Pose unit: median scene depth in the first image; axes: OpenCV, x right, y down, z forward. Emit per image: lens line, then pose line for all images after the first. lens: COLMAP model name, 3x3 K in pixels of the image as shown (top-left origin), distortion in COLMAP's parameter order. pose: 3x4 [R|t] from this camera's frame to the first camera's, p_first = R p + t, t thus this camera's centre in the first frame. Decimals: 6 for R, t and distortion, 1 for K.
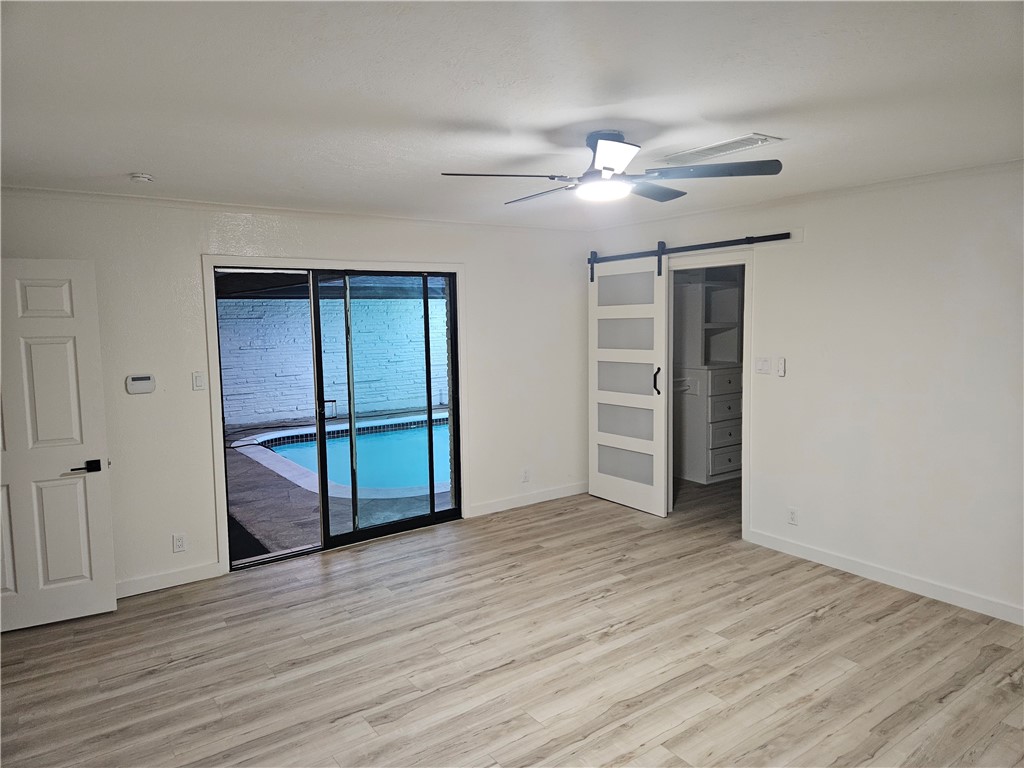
lens RADIAL K [[678.2, 0, 514.7], [0, 678.2, 384.9], [0, 0, 1]] dist [0.071589, -0.066266]
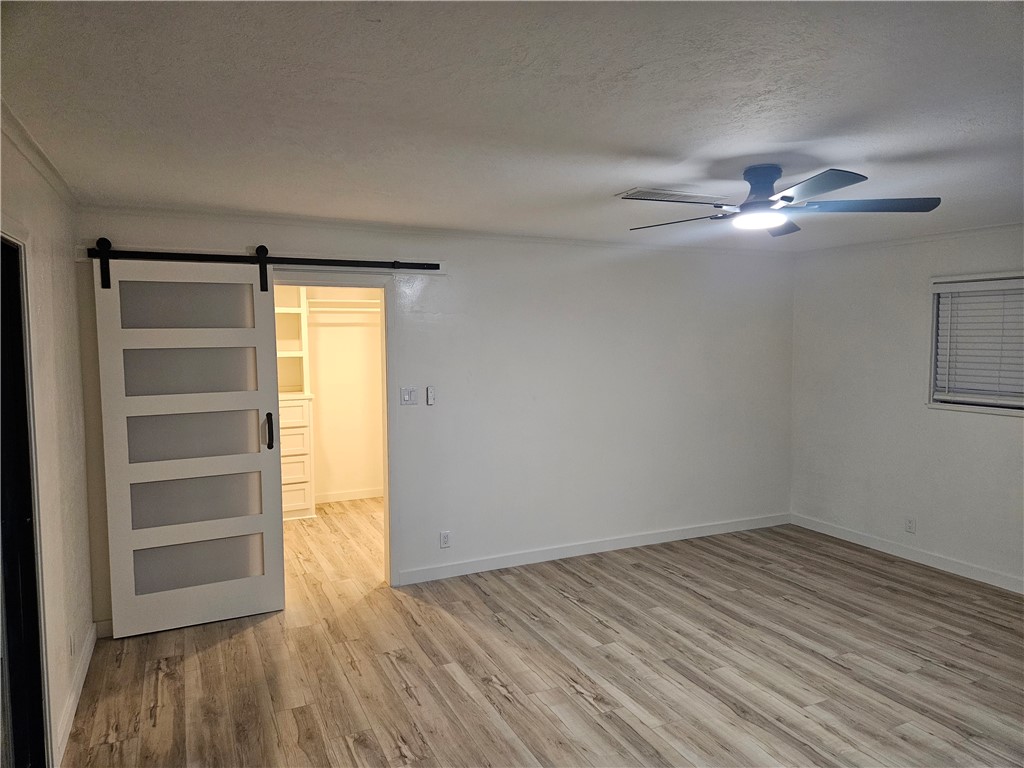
lens RADIAL K [[678.2, 0, 514.2], [0, 678.2, 387.7], [0, 0, 1]] dist [0.071589, -0.066266]
pose [[0.165460, -0.058476, 0.984481, -0.658421], [0.103741, 0.993734, 0.041590, -0.076654], [-0.980745, 0.095250, 0.170490, 0.819480]]
